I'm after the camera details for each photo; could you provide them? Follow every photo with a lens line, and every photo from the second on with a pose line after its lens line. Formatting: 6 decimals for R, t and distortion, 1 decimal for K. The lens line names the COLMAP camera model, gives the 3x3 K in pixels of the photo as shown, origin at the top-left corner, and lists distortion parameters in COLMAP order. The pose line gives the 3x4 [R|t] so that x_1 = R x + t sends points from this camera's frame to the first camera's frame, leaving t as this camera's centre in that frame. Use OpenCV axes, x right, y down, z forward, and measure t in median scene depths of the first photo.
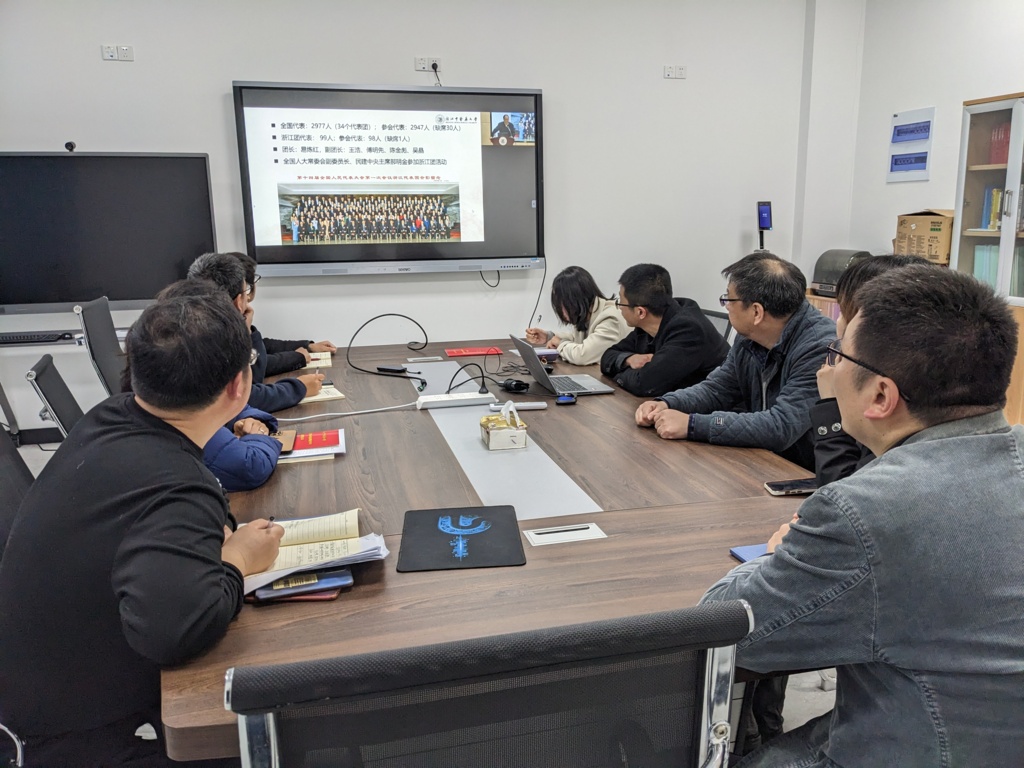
lens RADIAL K [[796.2, 0, 514.3], [0, 796.2, 389.2], [0, 0, 1]] dist [0.015594, -0.048623]
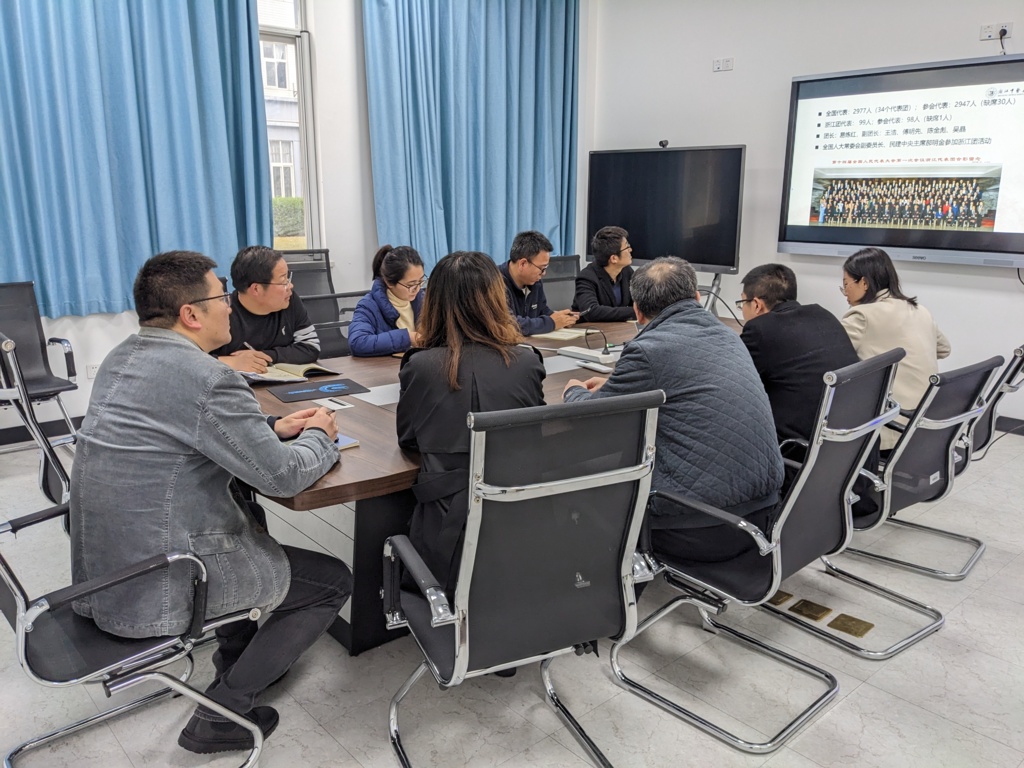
lens RADIAL K [[796.2, 0, 510.2], [0, 796.2, 381.5], [0, 0, 1]] dist [0.015594, -0.048623]
pose [[0.447789, 0.219491, -0.866781, 0.504392], [-0.190960, 0.970512, 0.147106, -0.055996], [0.873510, 0.099648, 0.476499, 0.149329]]
